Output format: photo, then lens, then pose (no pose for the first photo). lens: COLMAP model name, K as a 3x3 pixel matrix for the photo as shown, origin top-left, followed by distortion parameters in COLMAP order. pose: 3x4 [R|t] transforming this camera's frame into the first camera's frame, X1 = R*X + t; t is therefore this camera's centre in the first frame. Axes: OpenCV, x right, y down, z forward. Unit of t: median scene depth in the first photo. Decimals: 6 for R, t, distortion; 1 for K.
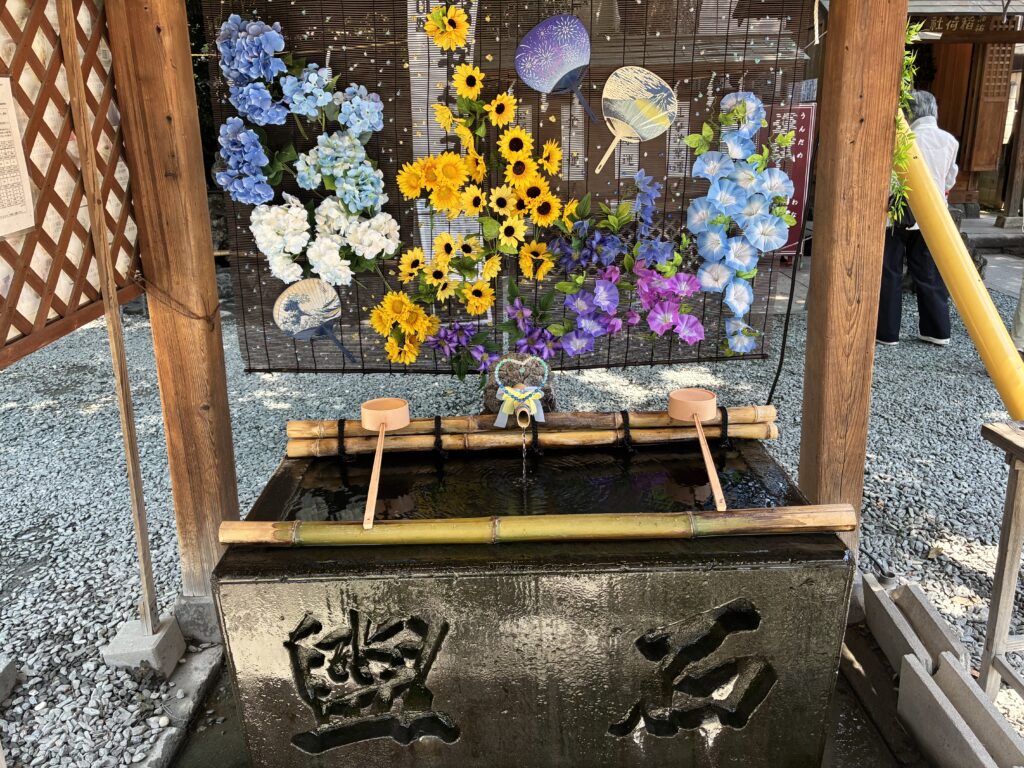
lens RADIAL K [[772.3, 0, 507.2], [0, 772.3, 374.1], [0, 0, 1]] dist [0.054006, -0.079722]
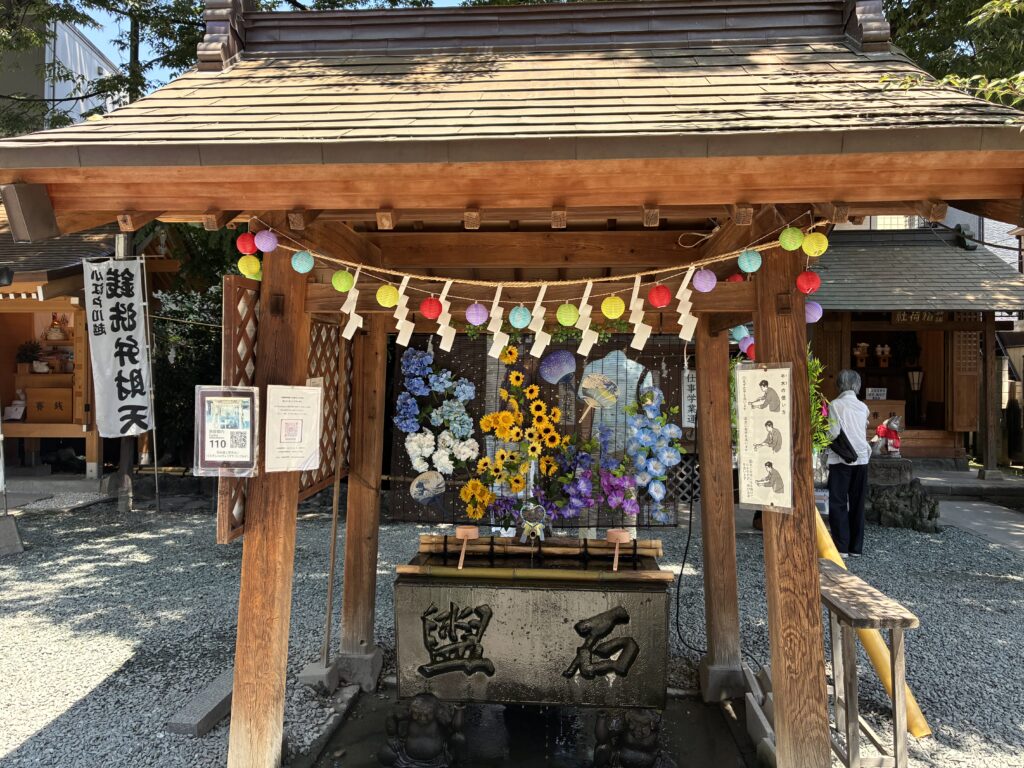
lens RADIAL K [[772.3, 0, 507.2], [0, 772.3, 374.1], [0, 0, 1]] dist [0.054006, -0.079722]
pose [[0.995939, 0.028292, -0.085470, 0.098668], [-0.052874, 0.952178, -0.300933, 0.231121], [0.072869, 0.304230, 0.949807, -0.946705]]
